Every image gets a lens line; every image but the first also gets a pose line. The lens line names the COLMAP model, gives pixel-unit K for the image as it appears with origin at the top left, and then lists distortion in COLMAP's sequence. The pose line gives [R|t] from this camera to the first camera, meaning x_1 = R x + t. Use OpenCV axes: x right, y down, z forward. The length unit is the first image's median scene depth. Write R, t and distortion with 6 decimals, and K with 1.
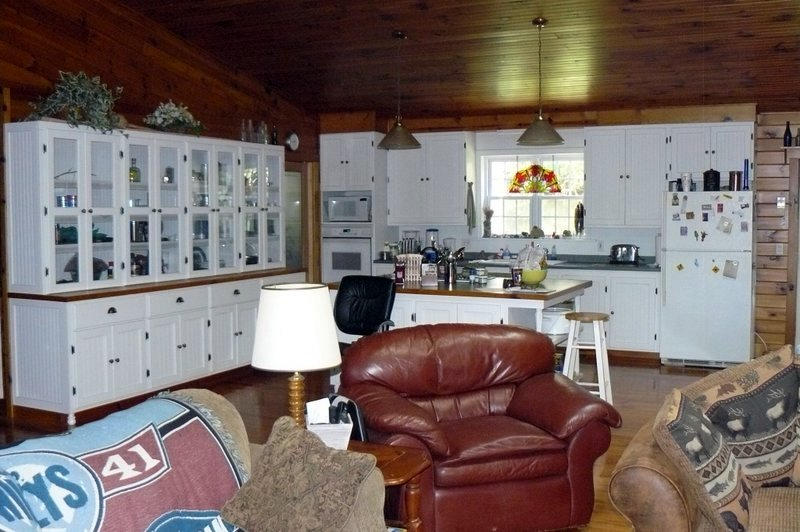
lens RADIAL K [[865.7, 0, 404.3], [0, 865.7, 266.8], [0, 0, 1]] dist [-0.187415, 0.218045]
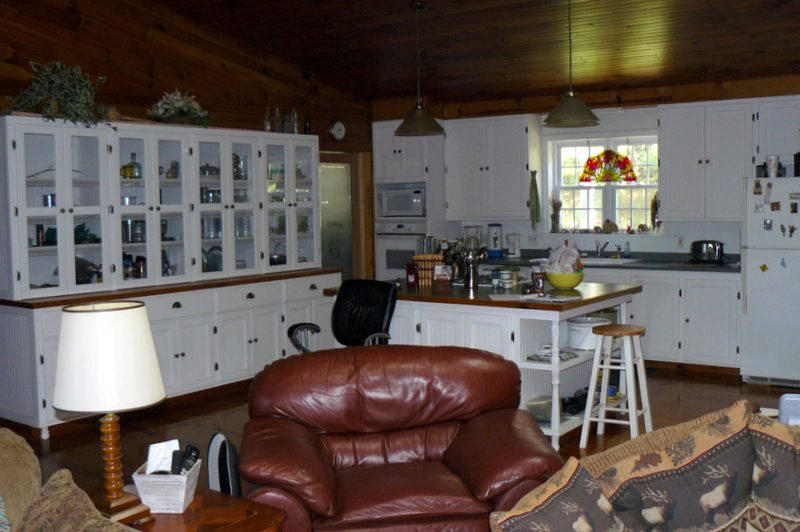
lens RADIAL K [[877.5, 0, 400.0], [0, 877.5, 266.0], [0, 0, 1]] dist [-0.185473, 0.209433]
pose [[0.983224, -0.000383, -0.182401, 0.126086], [0.001998, 0.999960, 0.008671, -0.009504], [0.182391, -0.008890, 0.983186, 0.107188]]
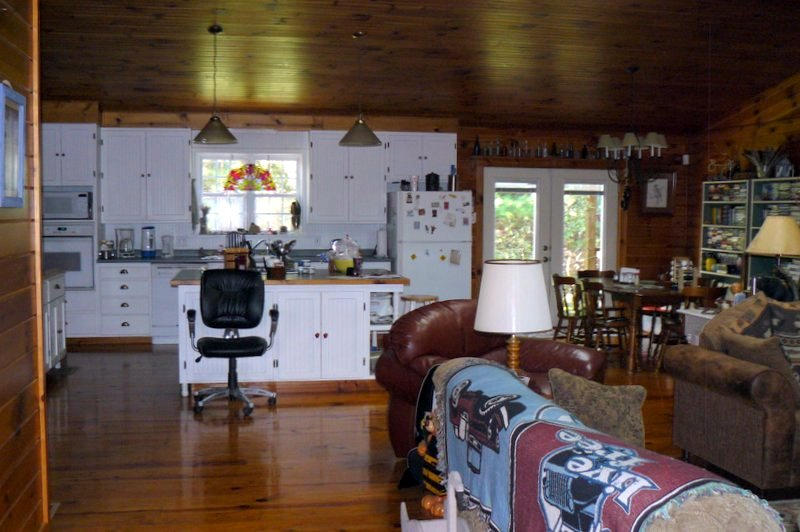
lens RADIAL K [[877.5, 0, 400.0], [0, 877.5, 266.0], [0, 0, 1]] dist [-0.185473, 0.209433]
pose [[0.799200, -0.027294, 0.600445, -0.407911], [0.031449, 0.999499, 0.003576, 0.008331], [-0.600242, 0.016026, 0.799658, 0.061530]]
